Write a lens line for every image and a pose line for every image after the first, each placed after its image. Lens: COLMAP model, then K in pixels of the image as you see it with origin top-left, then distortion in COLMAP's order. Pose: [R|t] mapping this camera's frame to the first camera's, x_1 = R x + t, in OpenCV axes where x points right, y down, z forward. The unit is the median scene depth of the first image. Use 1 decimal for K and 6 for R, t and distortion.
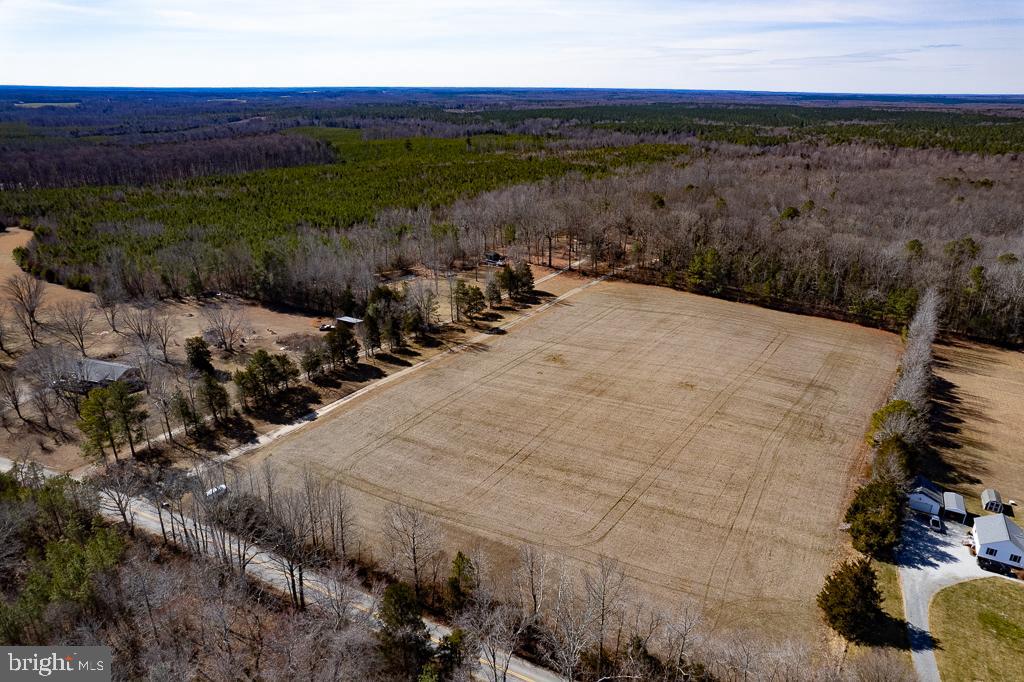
lens RADIAL K [[663.0, 0, 514.9], [0, 663.0, 334.3], [0, 0, 1]] dist [-0.071457, 0.066814]
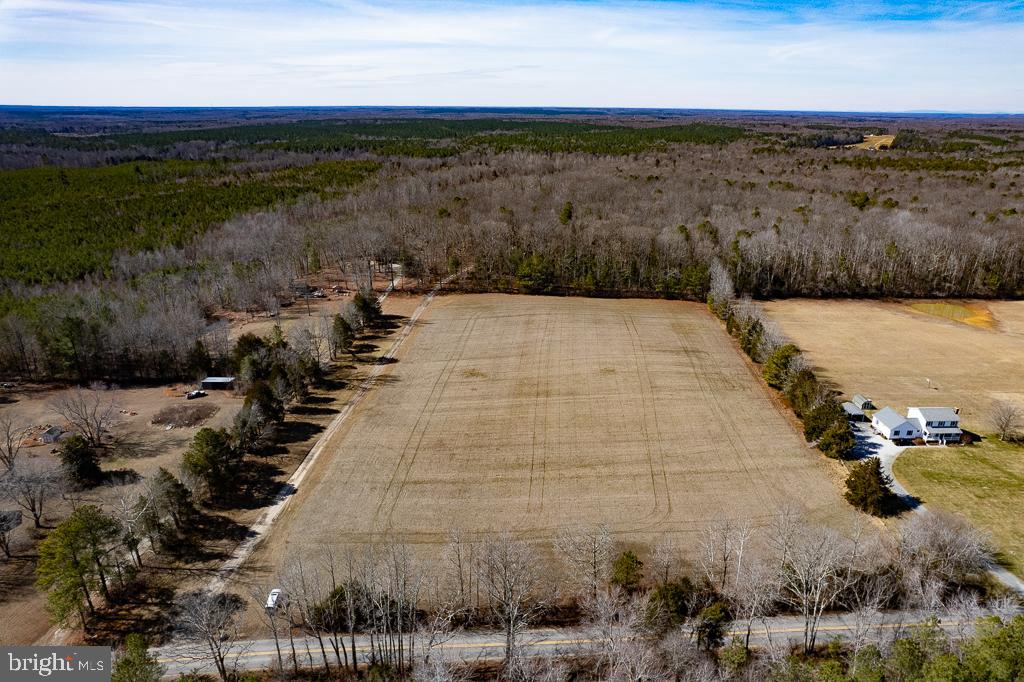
lens RADIAL K [[663.0, 0, 513.6], [0, 663.0, 344.0], [0, 0, 1]] dist [-0.071457, 0.066814]
pose [[0.861644, -0.176265, 0.475921, -0.295234], [0.180424, 0.982879, 0.037372, -0.028426], [-0.474360, 0.053666, 0.878694, 0.064652]]
